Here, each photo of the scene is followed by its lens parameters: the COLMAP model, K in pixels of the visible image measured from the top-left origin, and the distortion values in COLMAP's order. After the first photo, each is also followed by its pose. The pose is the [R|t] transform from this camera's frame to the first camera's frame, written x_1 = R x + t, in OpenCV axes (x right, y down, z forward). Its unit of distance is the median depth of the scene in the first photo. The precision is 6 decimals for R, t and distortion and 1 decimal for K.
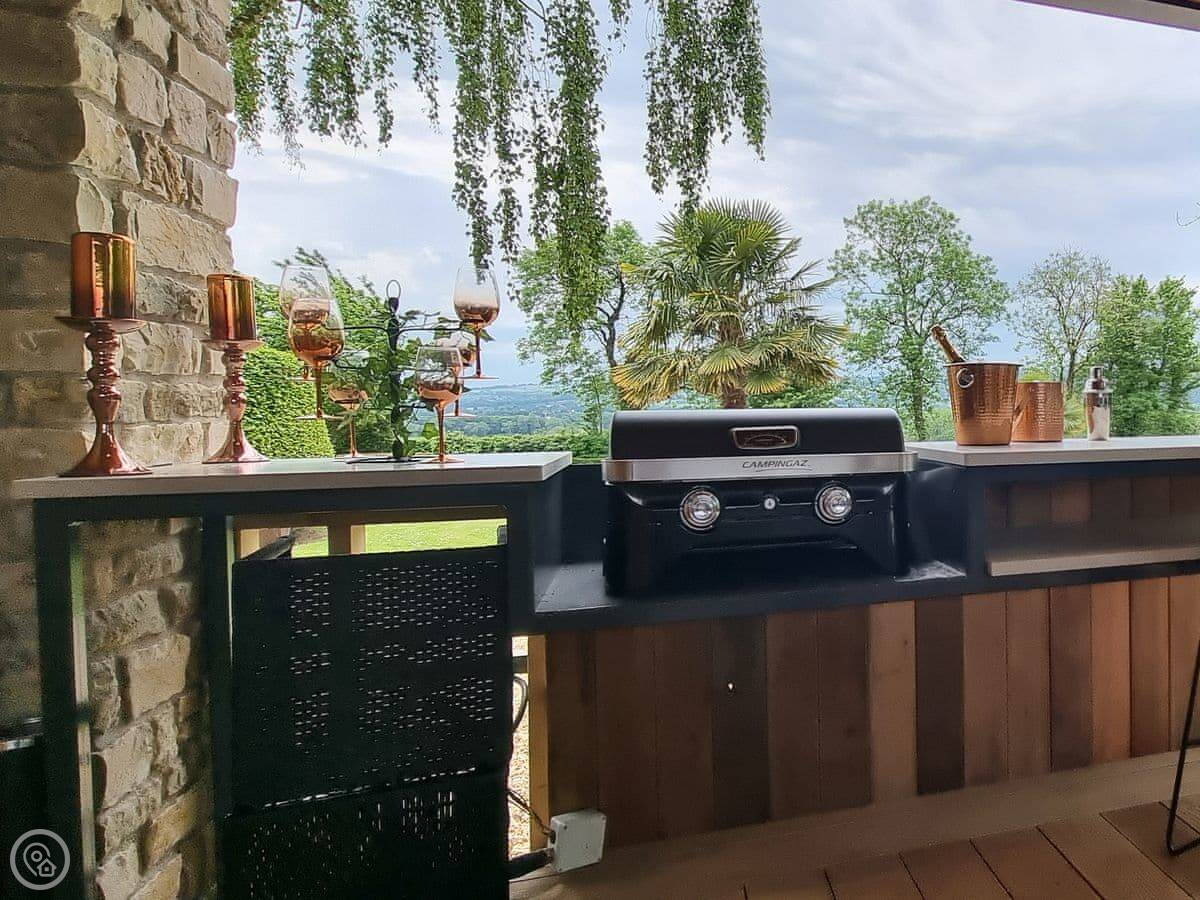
lens RADIAL K [[798.0, 0, 588.2], [0, 798.0, 474.9], [0, 0, 1]] dist [0.004630, 0.002007]
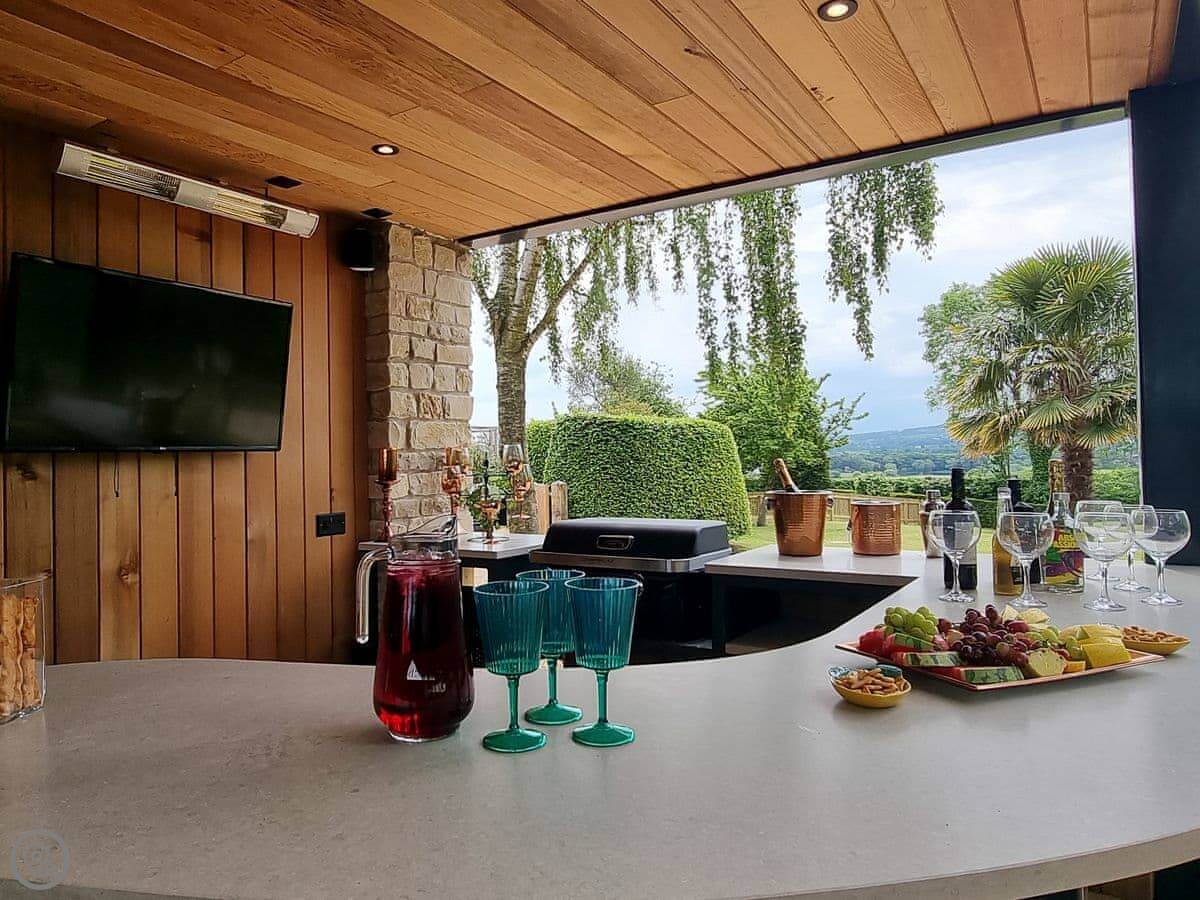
lens RADIAL K [[798.0, 0, 596.1], [0, 798.0, 453.9], [0, 0, 1]] dist [0.004630, 0.002007]
pose [[0.642265, -0.005489, -0.766463, 0.796324], [-0.006847, 0.999893, -0.012898, -0.112293], [0.766452, 0.013532, 0.642159, -0.057598]]
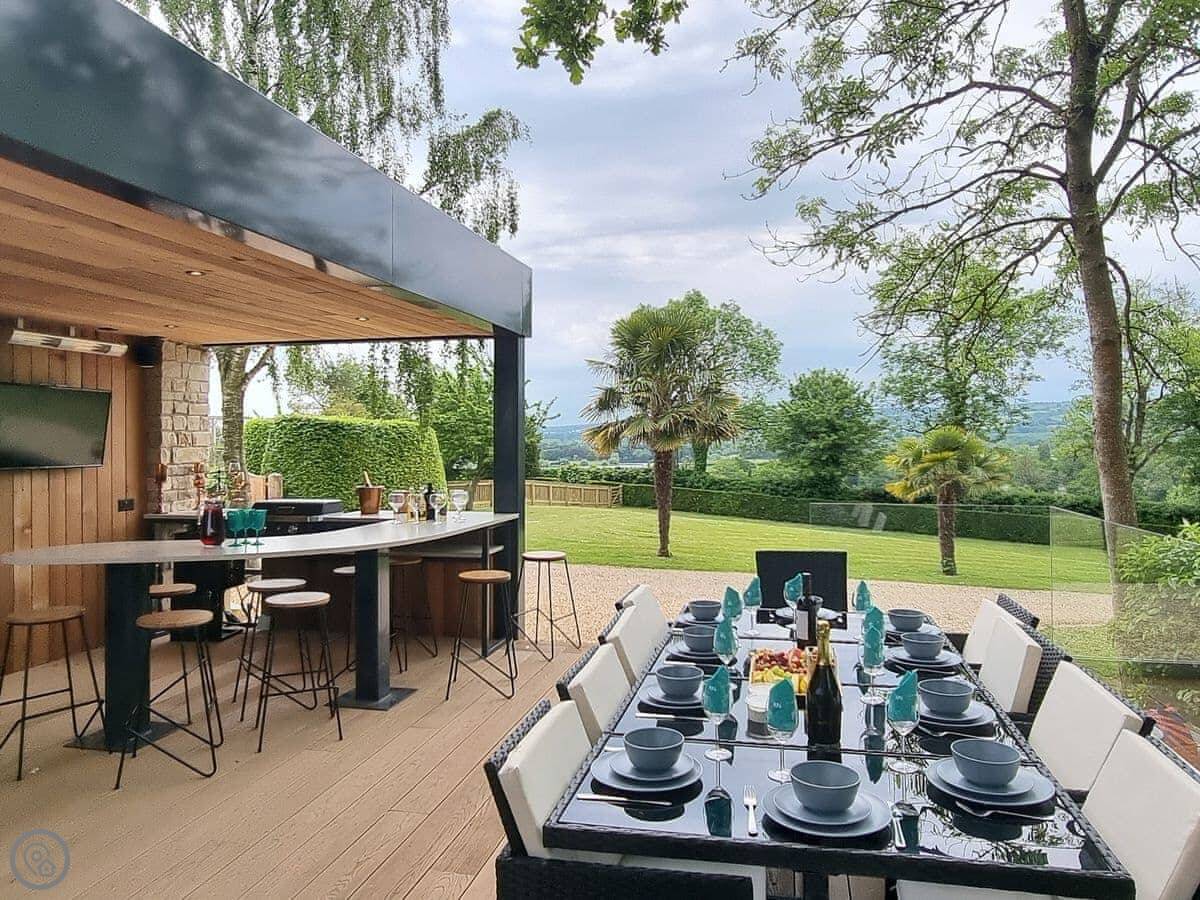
lens RADIAL K [[798.0, 0, 597.9], [0, 798.0, 438.5], [0, 0, 1]] dist [0.004630, 0.002007]
pose [[0.854071, 0.002225, -0.520151, 1.803612], [-0.014444, 0.999707, -0.019441, -0.173788], [0.519956, 0.024117, 0.853853, -0.748351]]
